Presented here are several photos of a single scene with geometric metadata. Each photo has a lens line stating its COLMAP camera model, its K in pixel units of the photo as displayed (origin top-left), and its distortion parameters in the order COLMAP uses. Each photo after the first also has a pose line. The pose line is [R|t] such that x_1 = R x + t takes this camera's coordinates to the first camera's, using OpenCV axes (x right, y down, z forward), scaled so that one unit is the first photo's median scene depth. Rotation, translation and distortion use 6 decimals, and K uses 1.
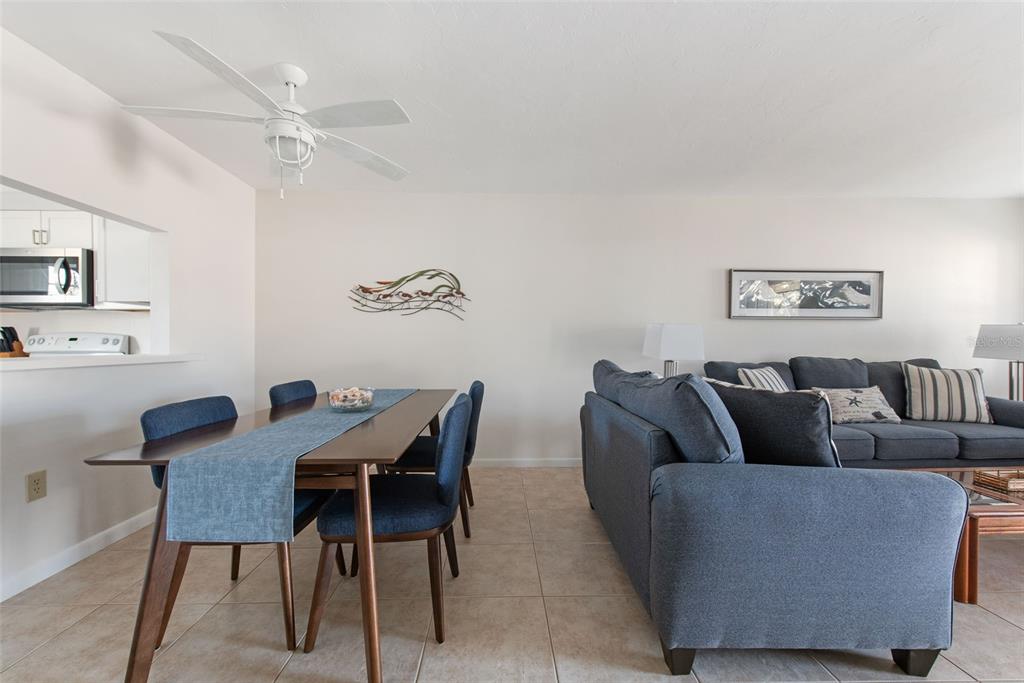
lens RADIAL K [[407.0, 0, 509.3], [0, 407.0, 345.1], [0, 0, 1]] dist [0.011178, -0.003905]
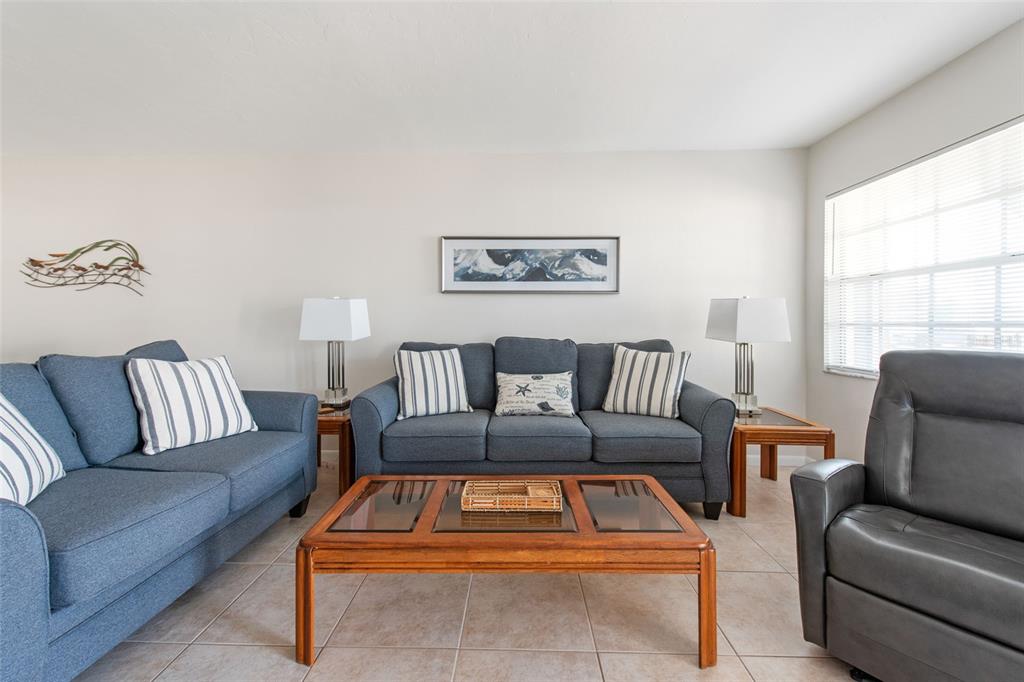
lens RADIAL K [[420.0, 0, 509.3], [0, 420.0, 319.8], [0, 0, 1]] dist [0.001748, -0.000208]
pose [[0.998685, -0.000613, -0.051266, 0.751520], [0.000160, 0.999961, -0.008836, 0.000210], [0.051269, 0.008816, 0.998646, 0.112289]]
